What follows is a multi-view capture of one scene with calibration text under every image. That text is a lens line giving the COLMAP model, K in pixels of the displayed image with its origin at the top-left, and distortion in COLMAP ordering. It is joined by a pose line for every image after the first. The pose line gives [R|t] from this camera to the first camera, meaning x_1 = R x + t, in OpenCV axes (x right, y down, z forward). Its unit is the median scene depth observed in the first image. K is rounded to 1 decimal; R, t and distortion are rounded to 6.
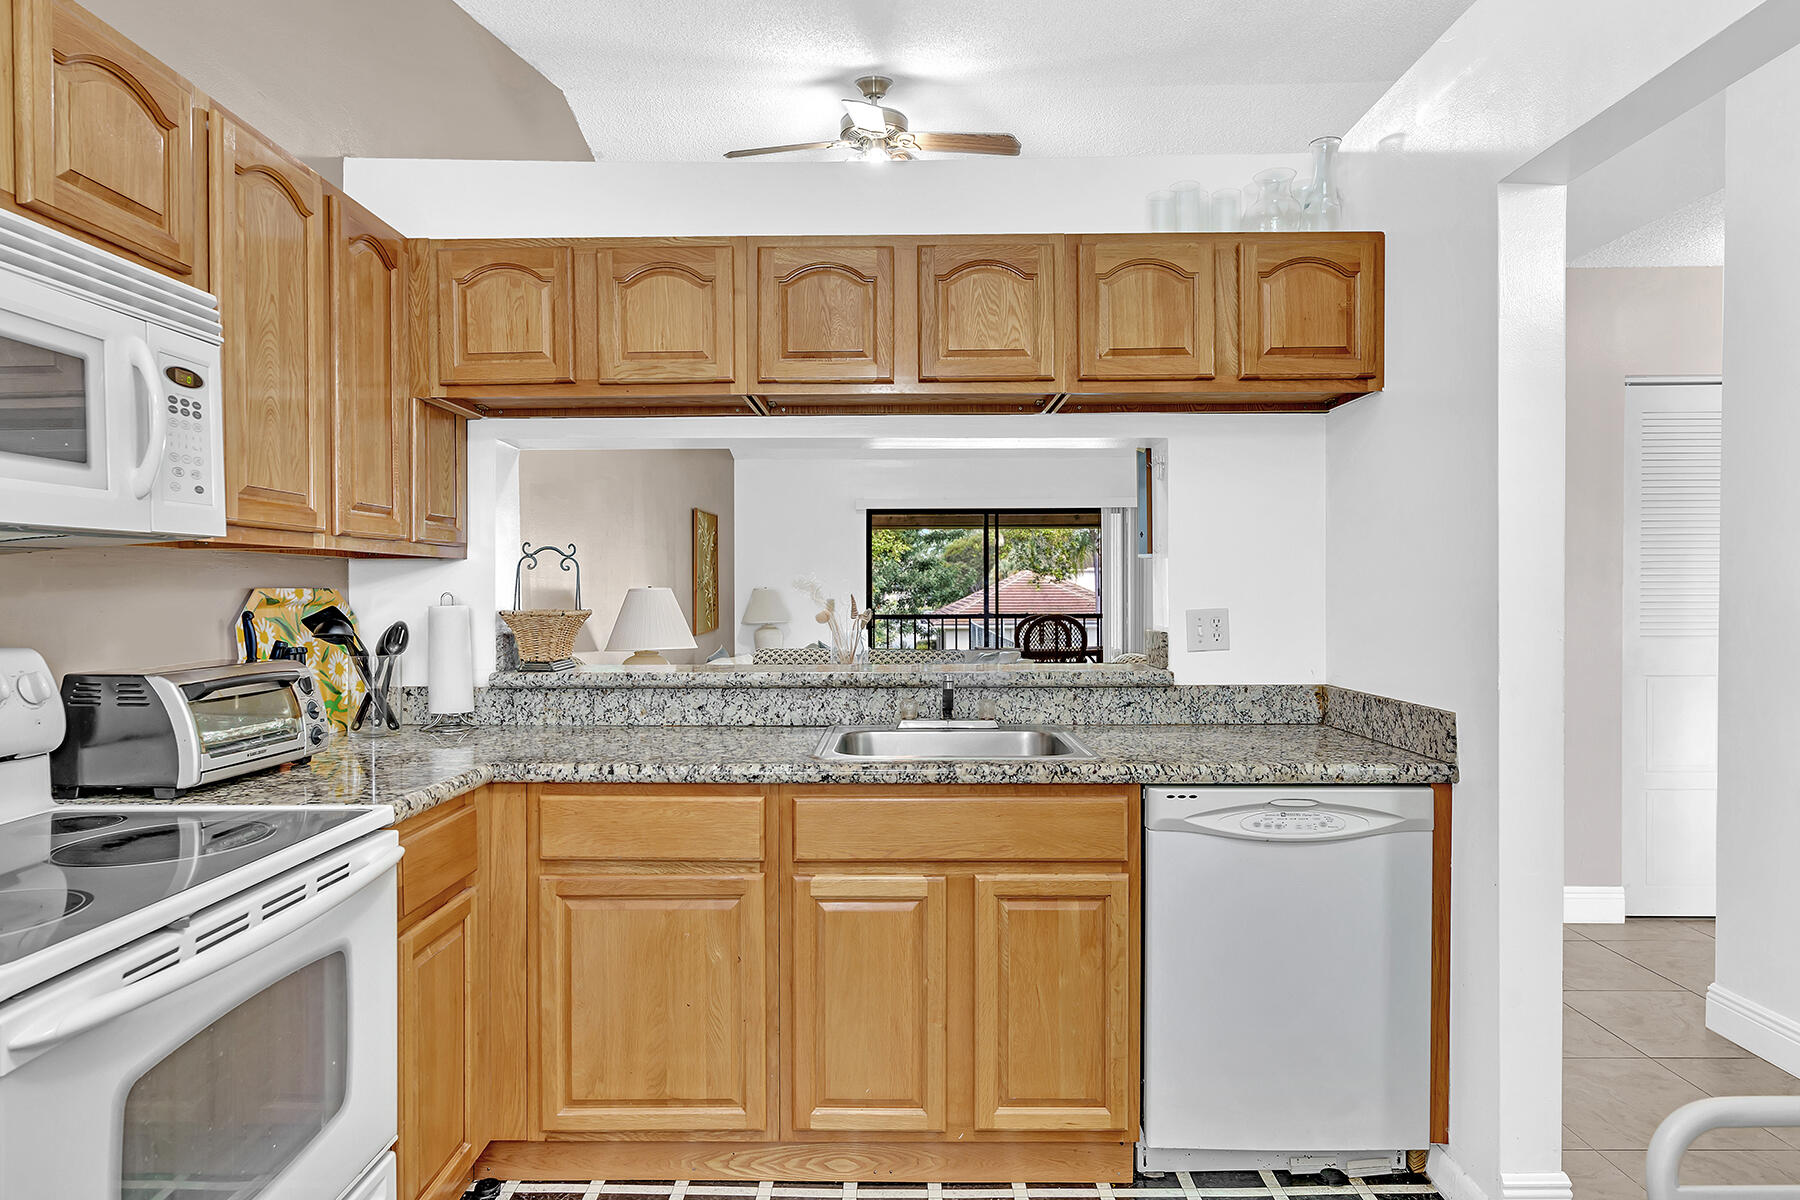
lens RADIAL K [[994.8, 0, 909.0], [0, 994.8, 603.6], [0, 0, 1]] dist [-0.008458, 0.004365]
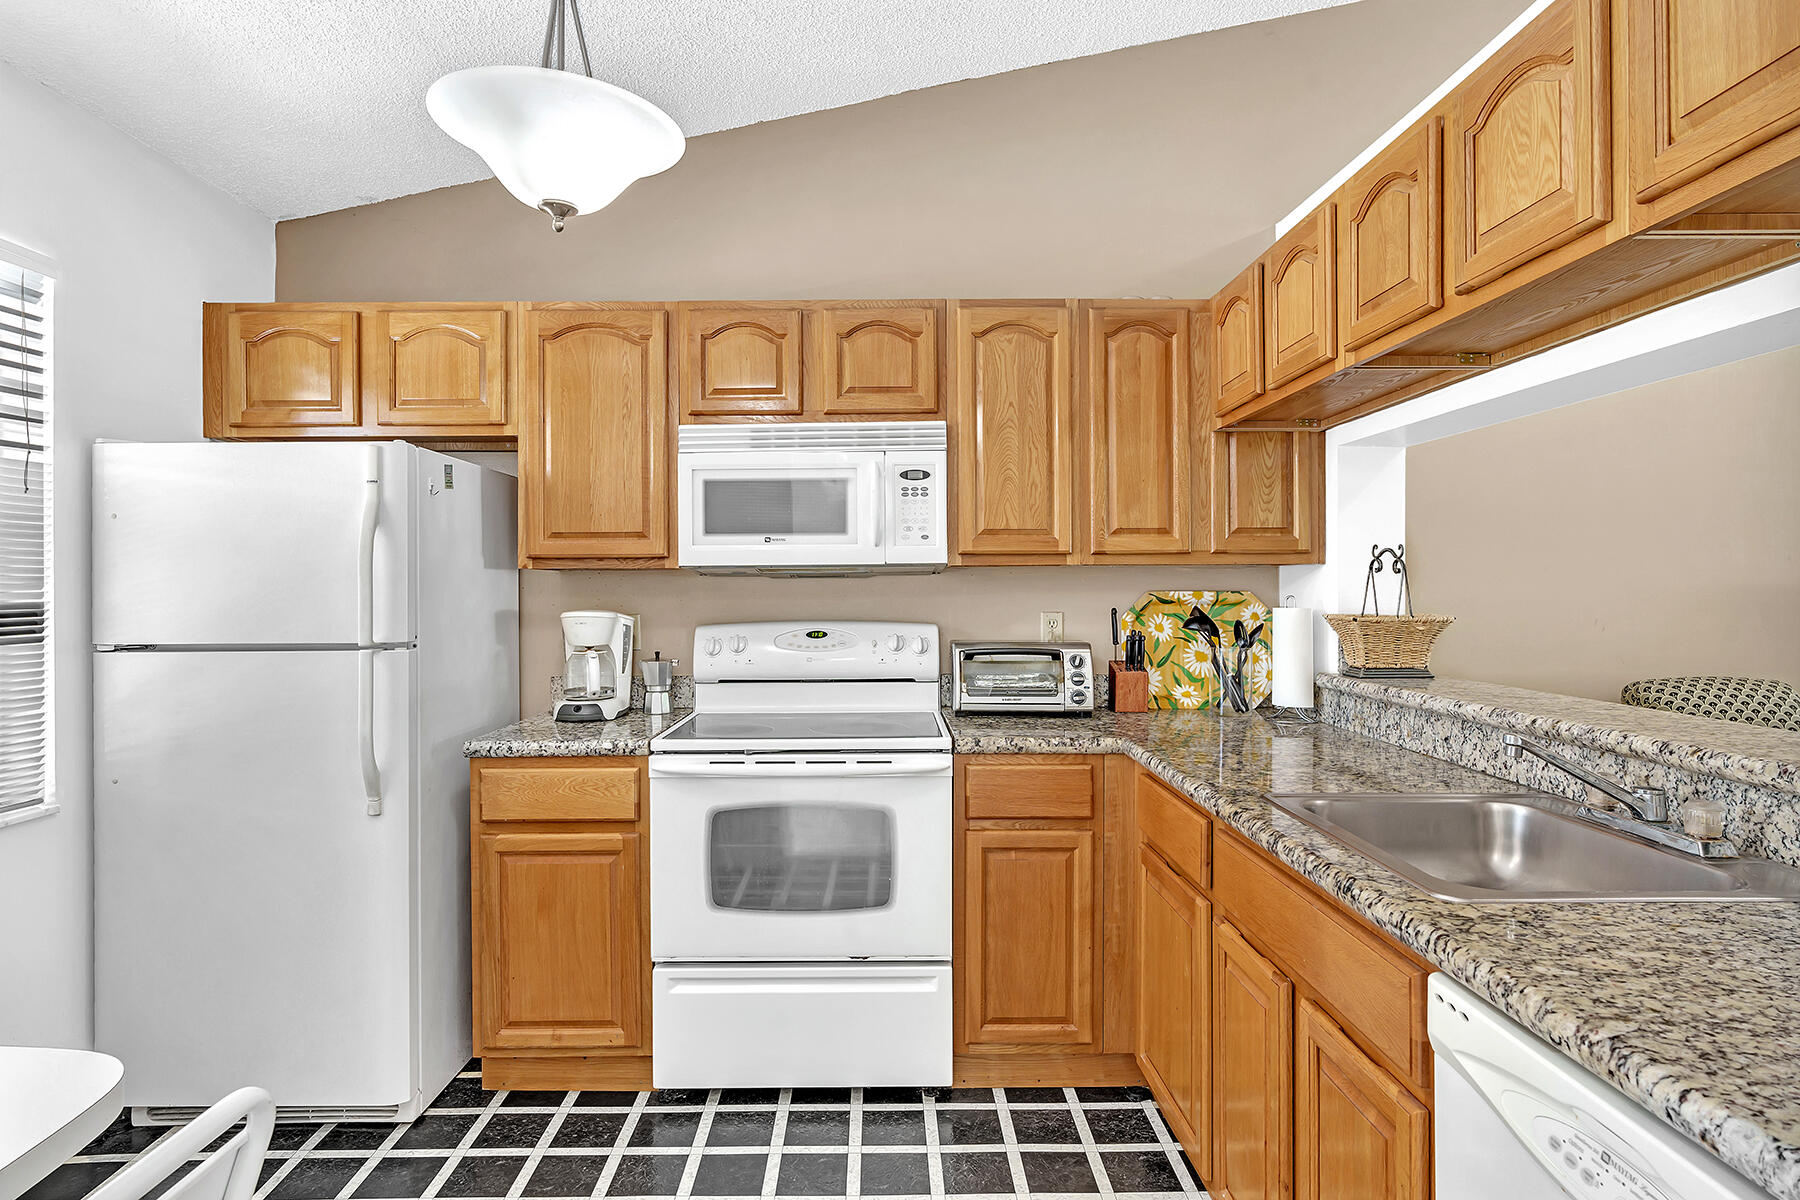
lens RADIAL K [[994.8, 0, 911.4], [0, 994.8, 592.0], [0, 0, 1]] dist [-0.008458, 0.004365]
pose [[0.034321, 0.008134, -0.999378, 0.781201], [-0.011457, 0.999904, 0.007745, -0.024038], [0.999345, 0.011184, 0.034411, 0.695166]]
